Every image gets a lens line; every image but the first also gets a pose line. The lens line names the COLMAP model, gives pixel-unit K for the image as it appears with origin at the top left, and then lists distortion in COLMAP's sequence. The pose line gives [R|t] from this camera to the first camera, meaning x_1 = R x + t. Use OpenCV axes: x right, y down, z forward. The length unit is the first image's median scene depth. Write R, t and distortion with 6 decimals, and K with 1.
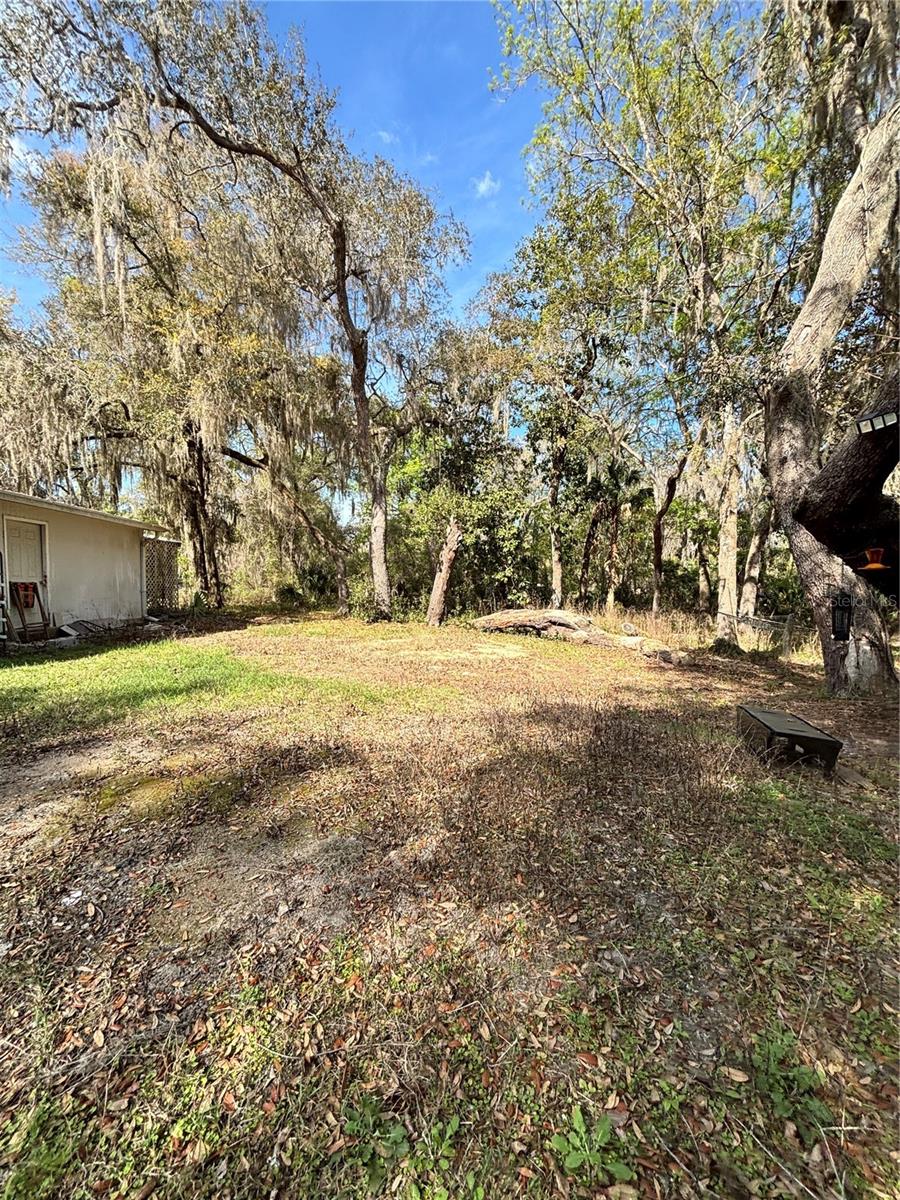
lens RADIAL K [[481.5, 0, 450.0], [0, 481.5, 600.0], [0, 0, 1]] dist [-0.000552, 0.000314]
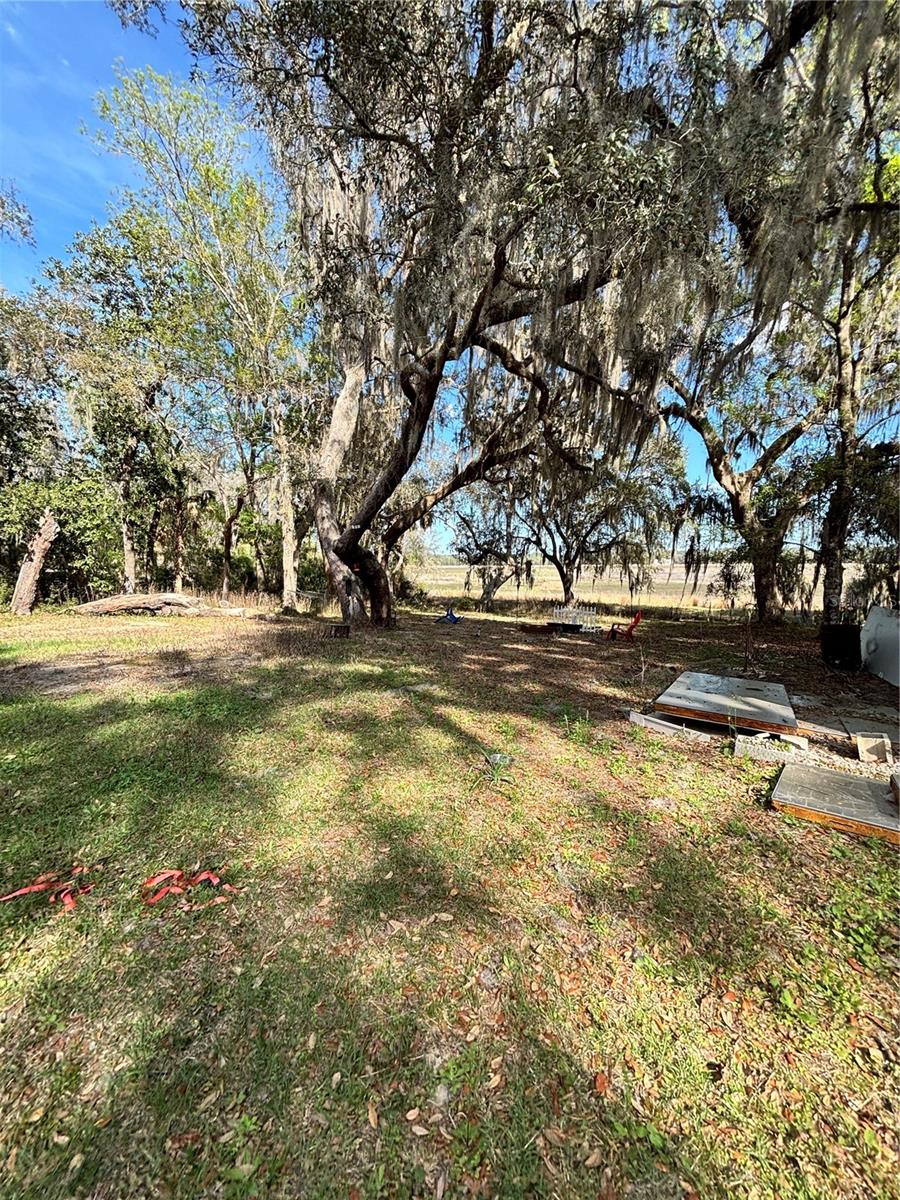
lens RADIAL K [[477.0, 0, 450.0], [0, 477.0, 600.0], [0, 0, 1]] dist [0.000546, 0.000069]
pose [[0.610802, -0.049920, 0.790208, -0.186894], [0.024210, 0.998721, 0.044378, -0.000039], [-0.791413, -0.007975, 0.611229, -0.213247]]
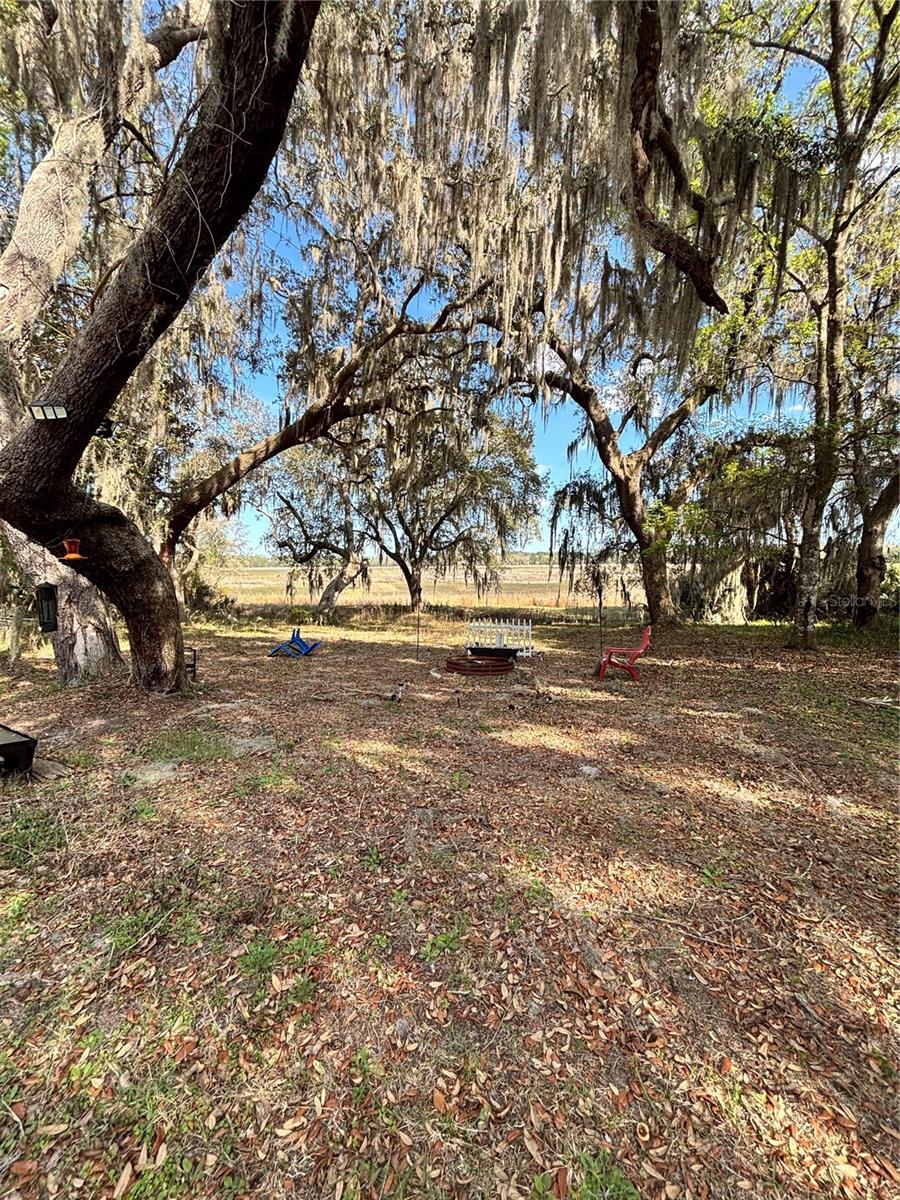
lens RADIAL K [[481.5, 0, 450.0], [0, 481.5, 600.0], [0, 0, 1]] dist [-0.000552, 0.000314]
pose [[0.265411, -0.061074, 0.962199, 0.018078], [0.037945, 0.997880, 0.052872, -0.000150], [-0.963388, 0.022478, 0.267166, -0.008432]]
